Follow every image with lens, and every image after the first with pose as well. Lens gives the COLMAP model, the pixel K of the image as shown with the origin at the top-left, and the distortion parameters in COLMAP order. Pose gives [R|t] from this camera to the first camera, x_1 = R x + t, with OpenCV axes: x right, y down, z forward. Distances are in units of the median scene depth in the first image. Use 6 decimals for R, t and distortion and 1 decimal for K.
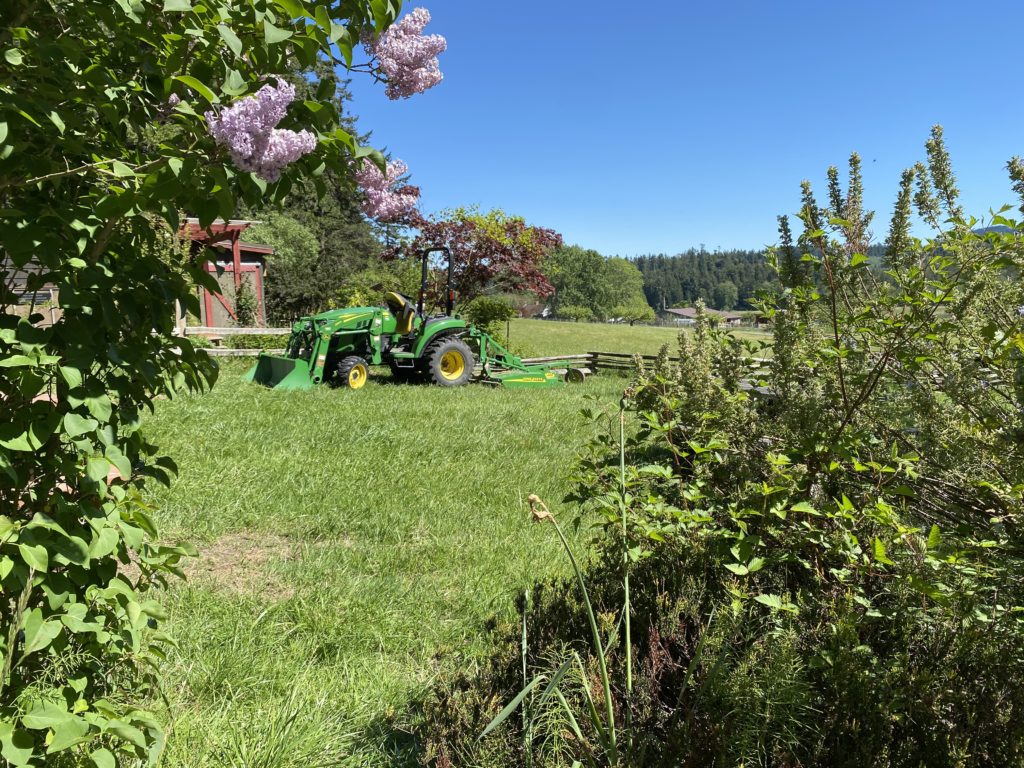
lens RADIAL K [[774.5, 0, 514.5], [0, 774.5, 386.0], [0, 0, 1]] dist [0.019847, -0.013051]
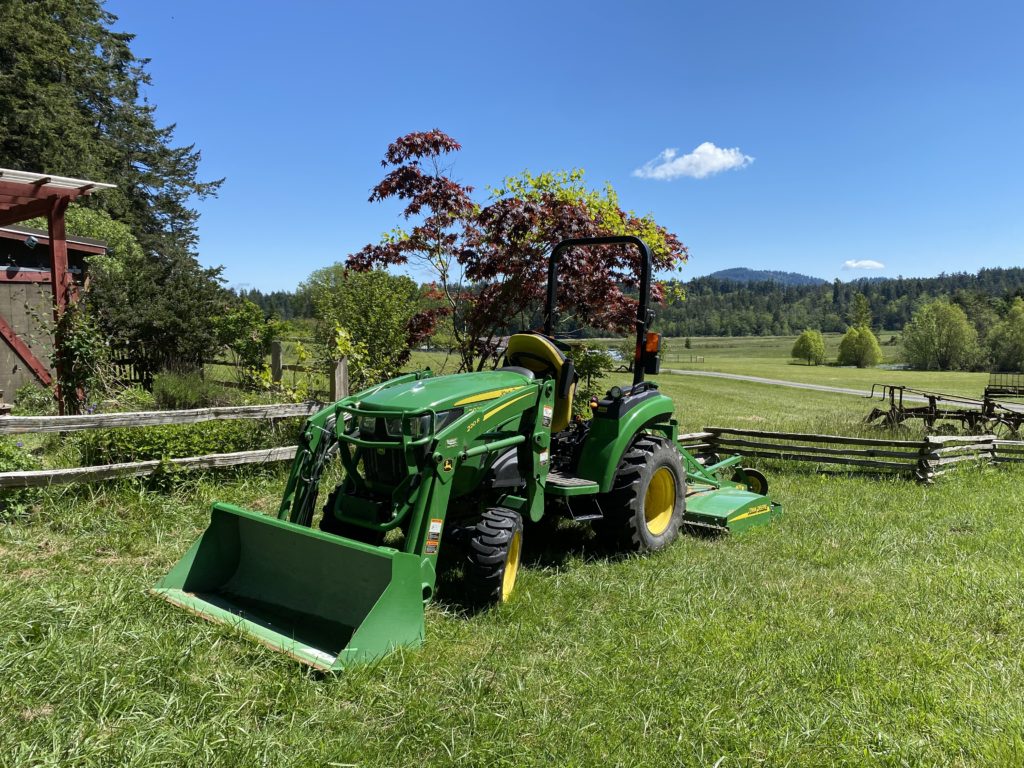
lens RADIAL K [[774.5, 0, 515.8], [0, 774.5, 376.8], [0, 0, 1]] dist [0.019847, -0.013051]
pose [[0.964951, -0.003091, 0.262411, -0.208417], [0.014949, 0.998954, -0.043205, -0.060373], [-0.262003, 0.045614, 0.963988, 0.449655]]
